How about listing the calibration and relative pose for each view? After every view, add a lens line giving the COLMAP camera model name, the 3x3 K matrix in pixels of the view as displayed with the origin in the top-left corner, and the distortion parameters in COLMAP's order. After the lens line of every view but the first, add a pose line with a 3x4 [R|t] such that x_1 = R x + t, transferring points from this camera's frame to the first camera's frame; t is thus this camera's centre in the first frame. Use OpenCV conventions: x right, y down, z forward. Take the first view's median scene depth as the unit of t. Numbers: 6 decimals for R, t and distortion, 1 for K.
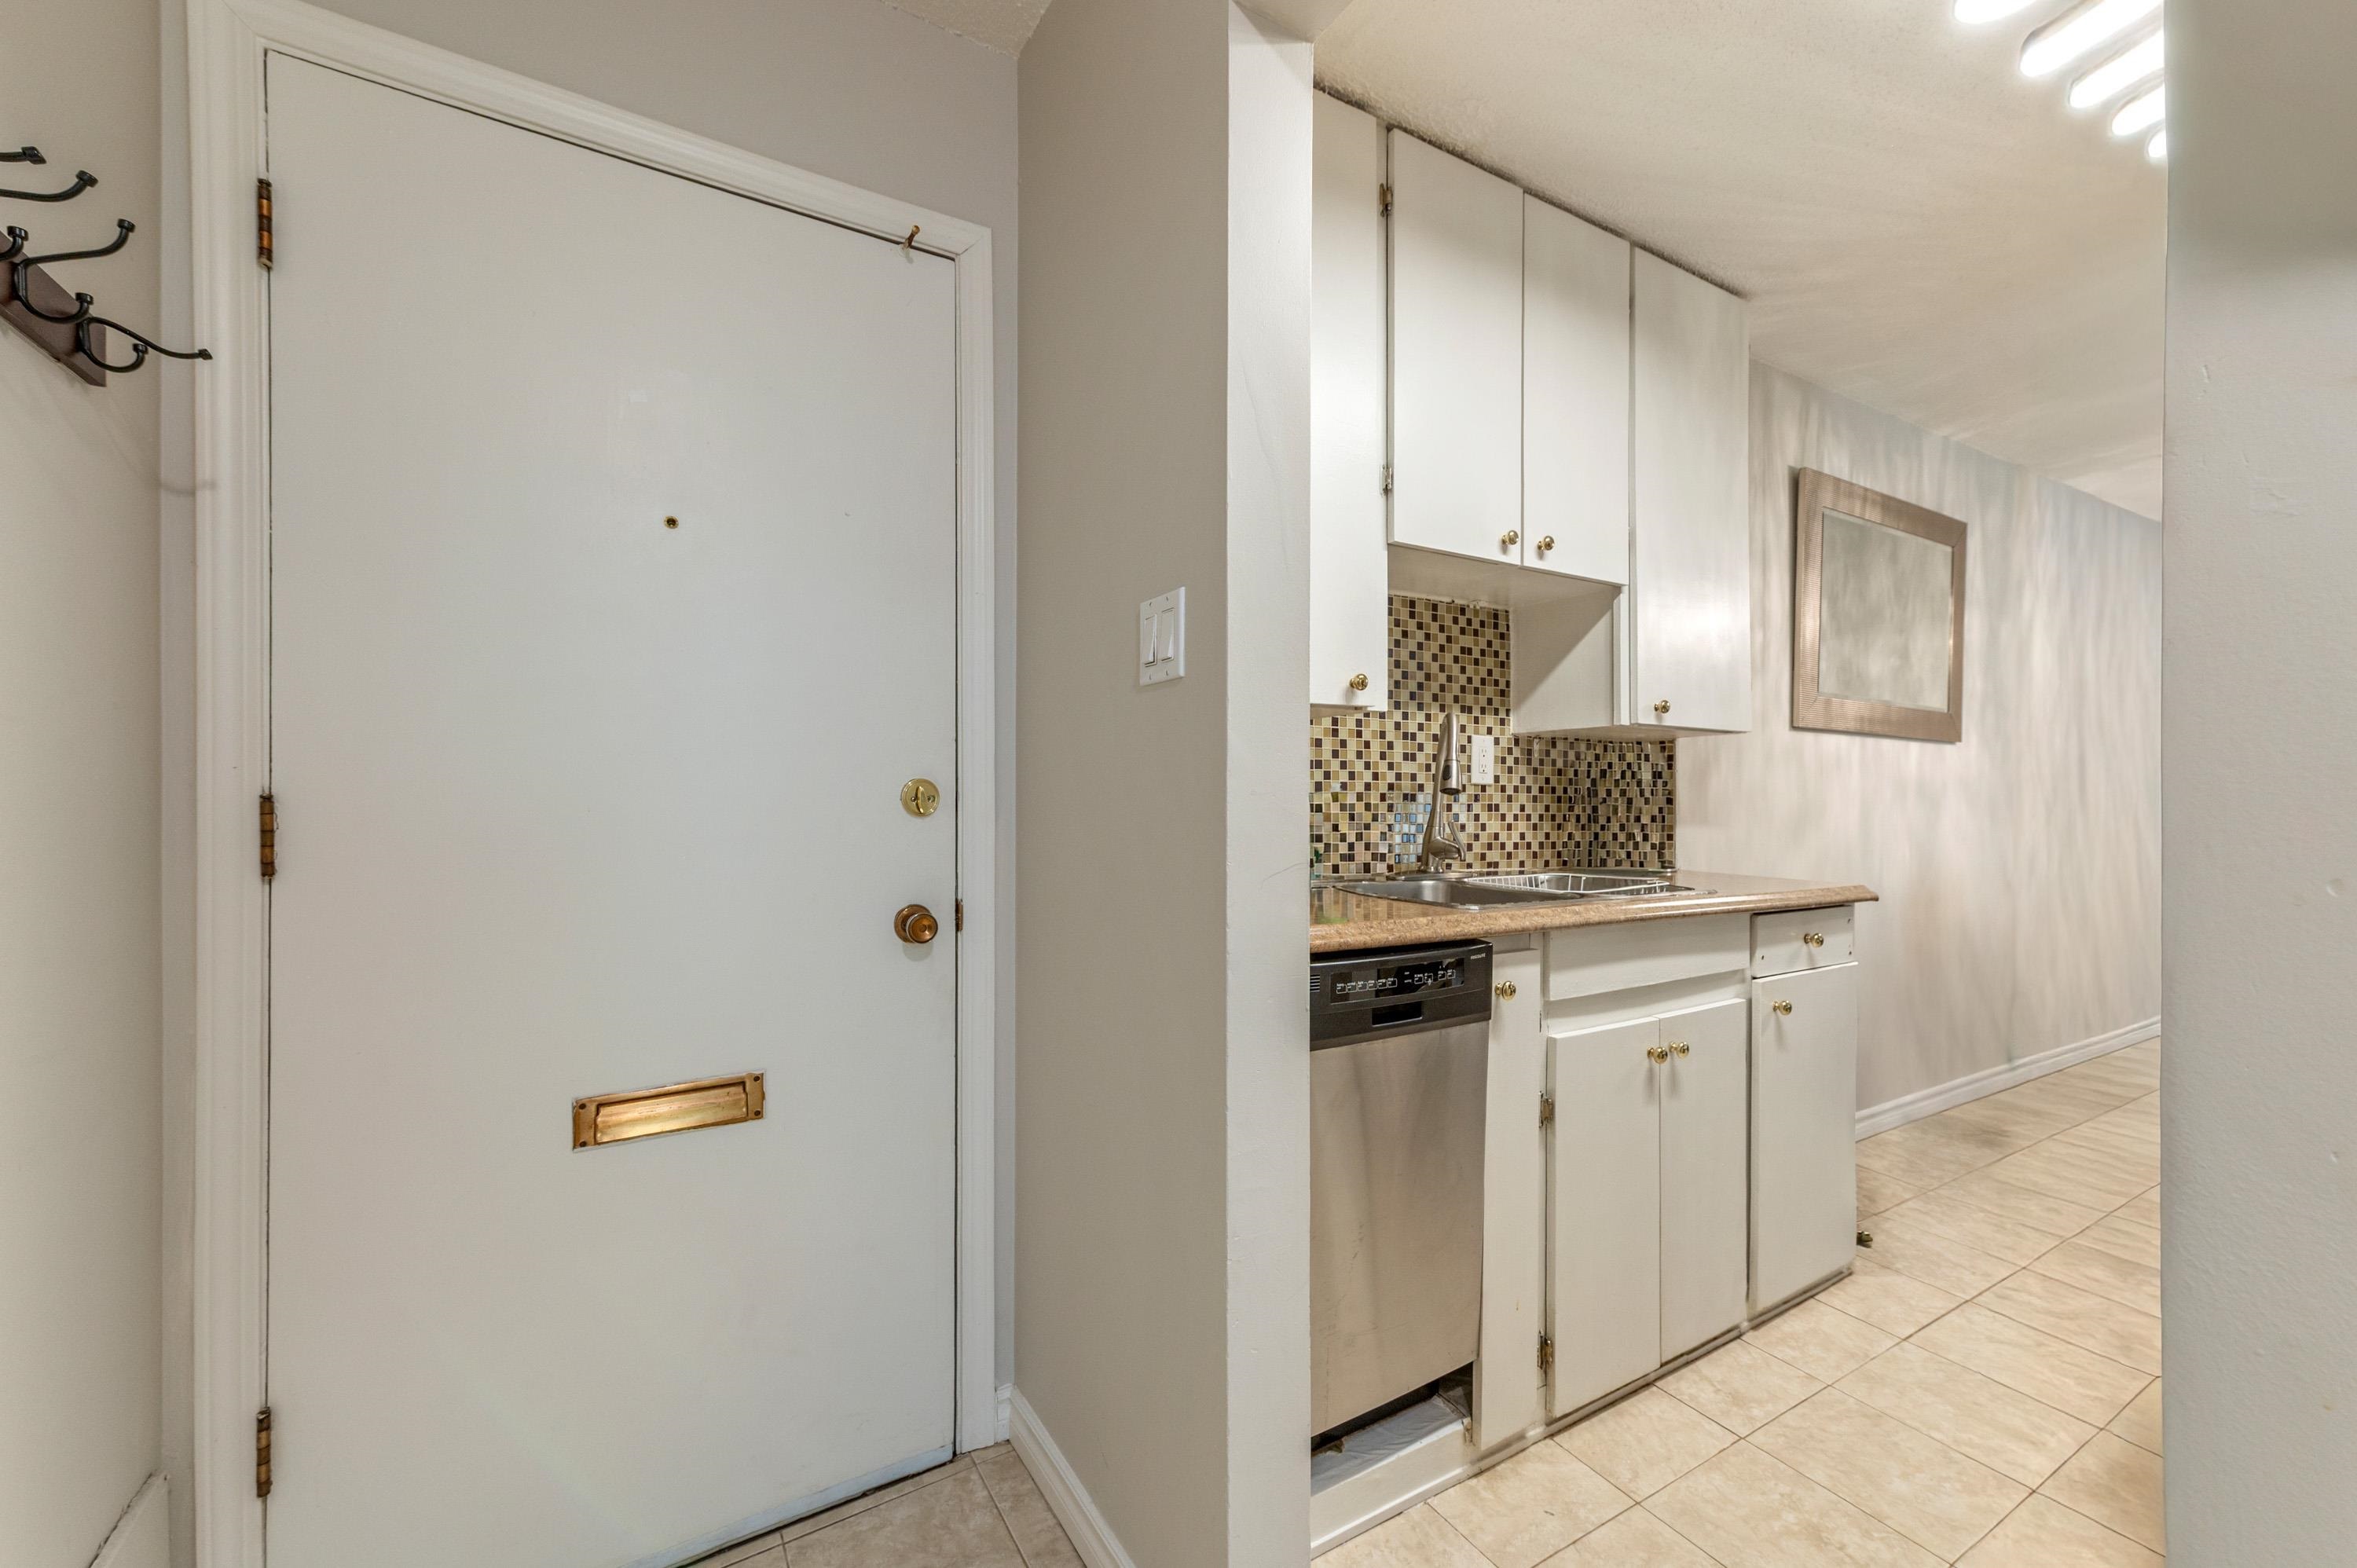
lens RADIAL K [[952.9, 0, 1172.7], [0, 952.9, 792.8], [0, 0, 1]] dist [0.020680, 0.000724]
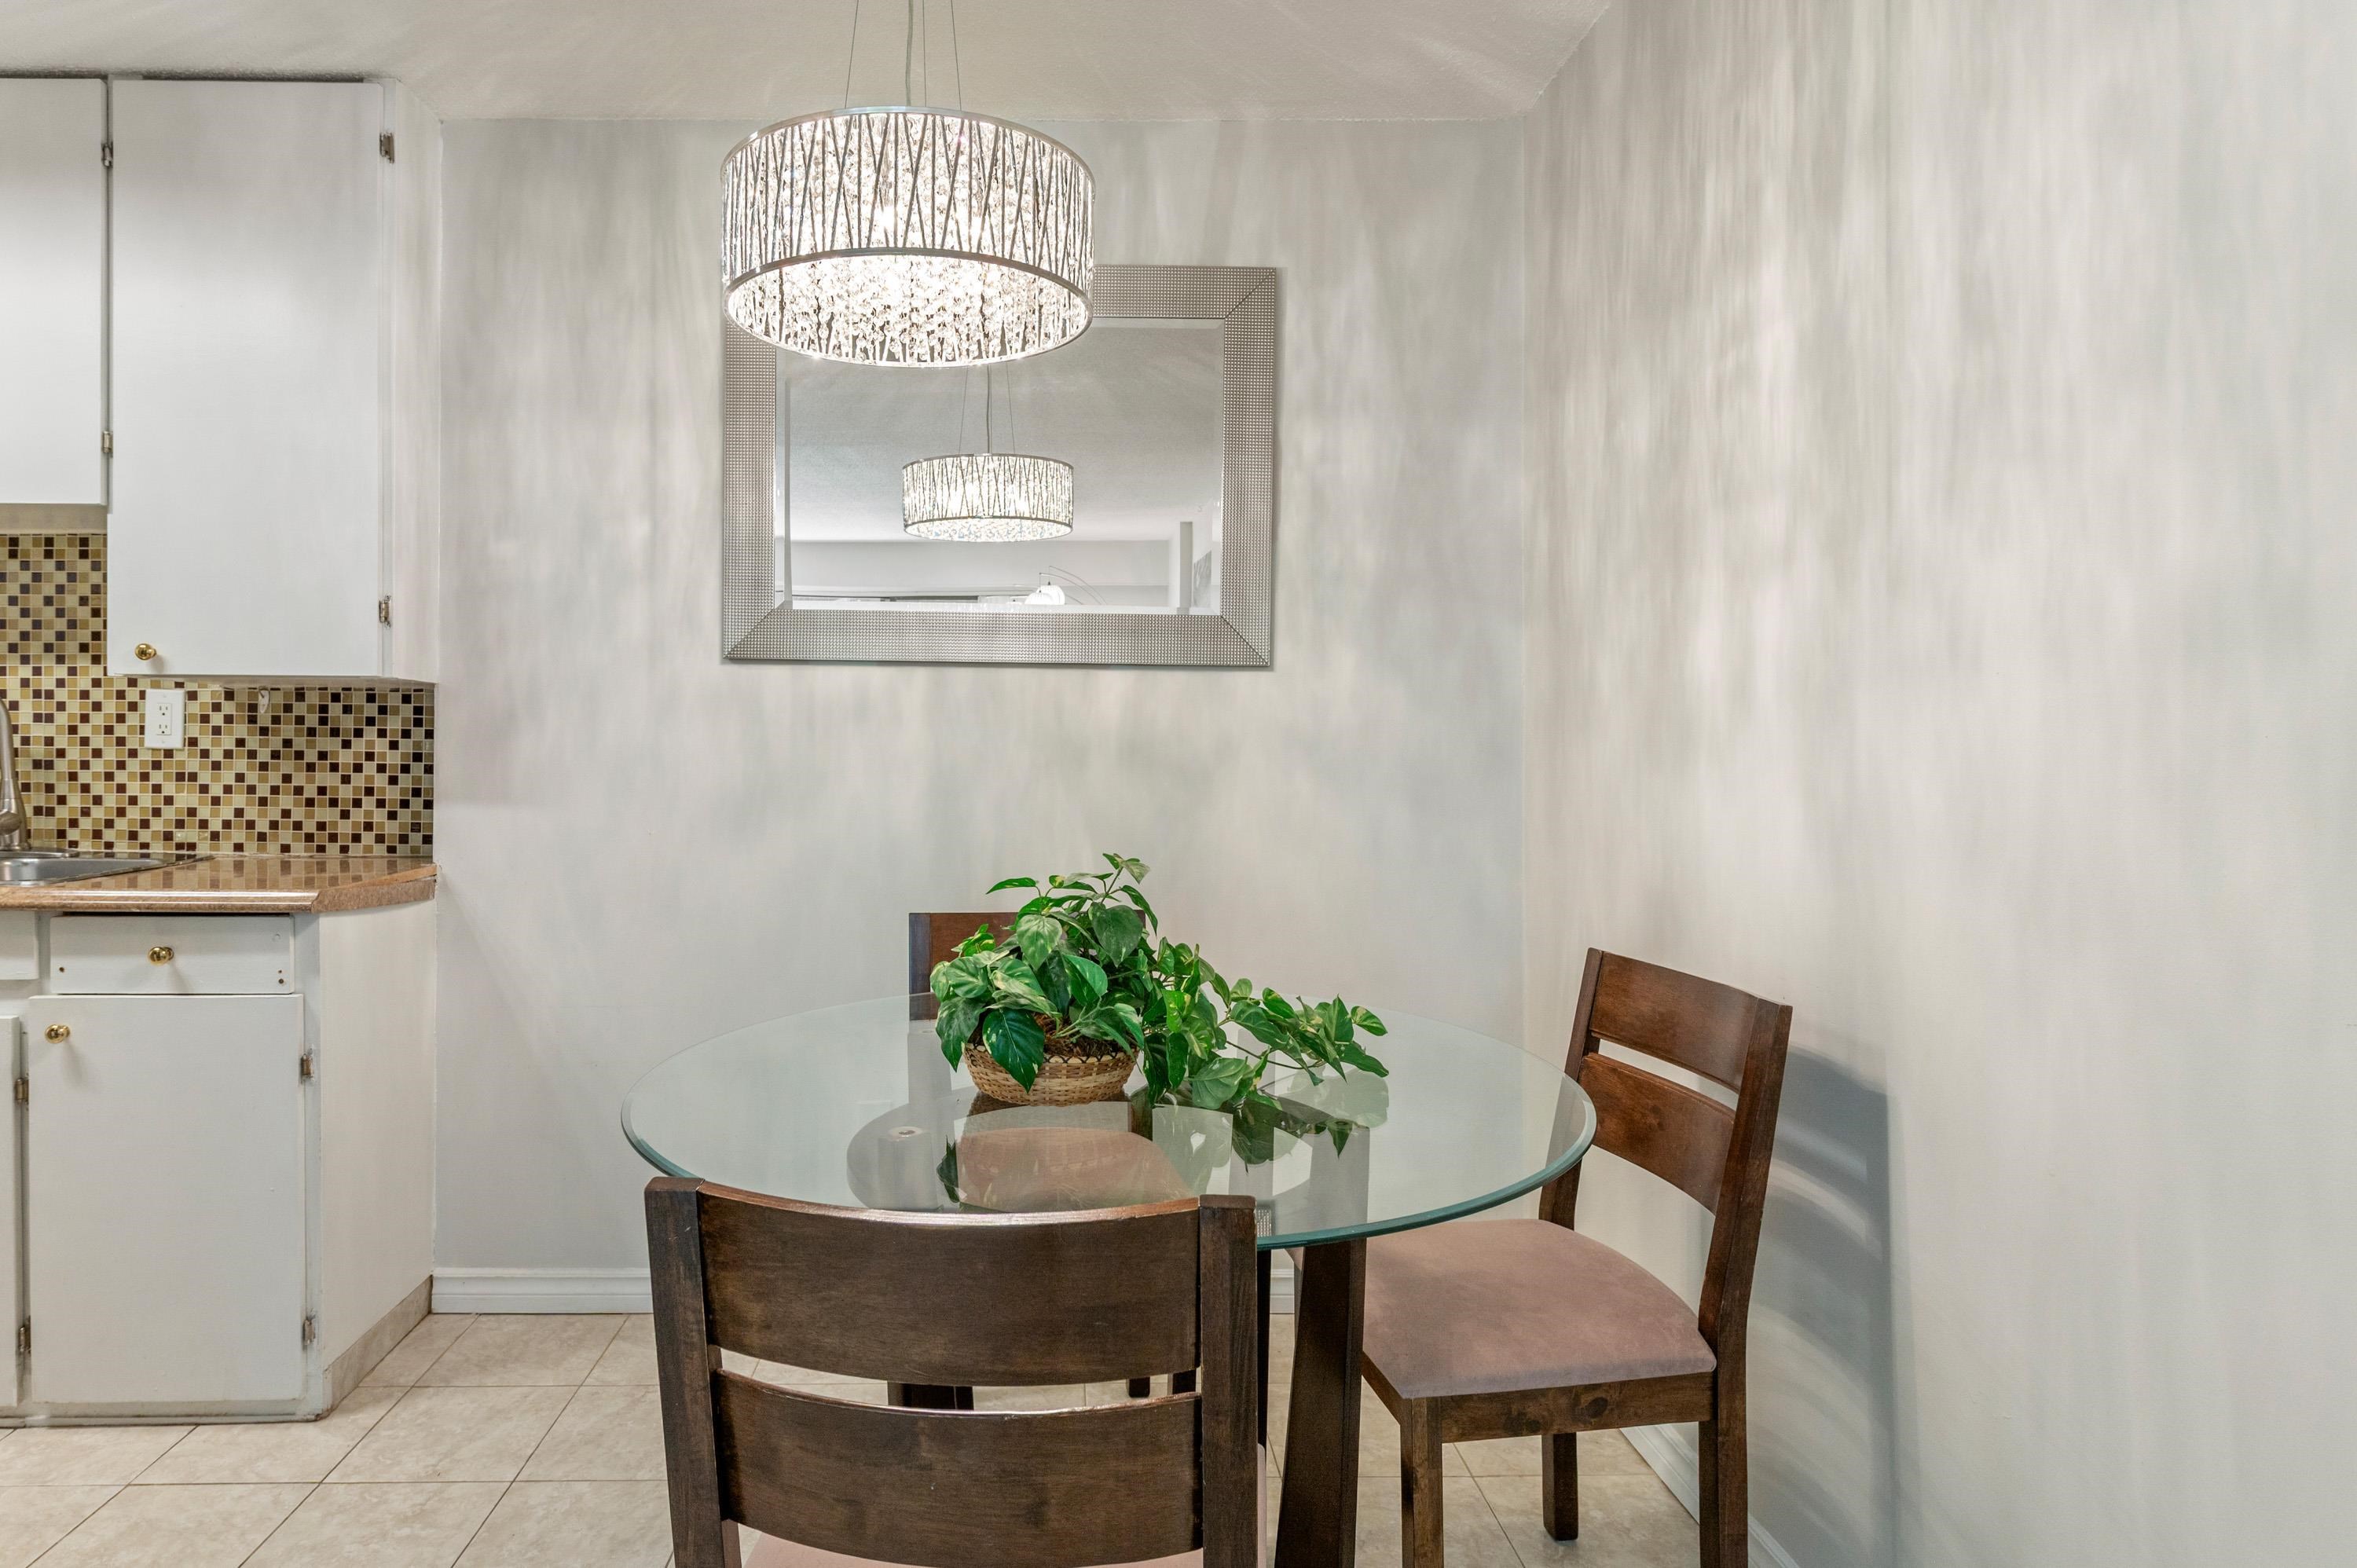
lens RADIAL K [[1337.3, 0, 1066.5], [0, 1337.3, 757.9], [0, 0, 1]] dist [0.006764, -0.005052]
pose [[0.859613, 0.002608, -0.510939, 1.657357], [0.001410, 0.999971, 0.007475, -0.008653], [0.510943, -0.007146, 0.859585, 0.418472]]
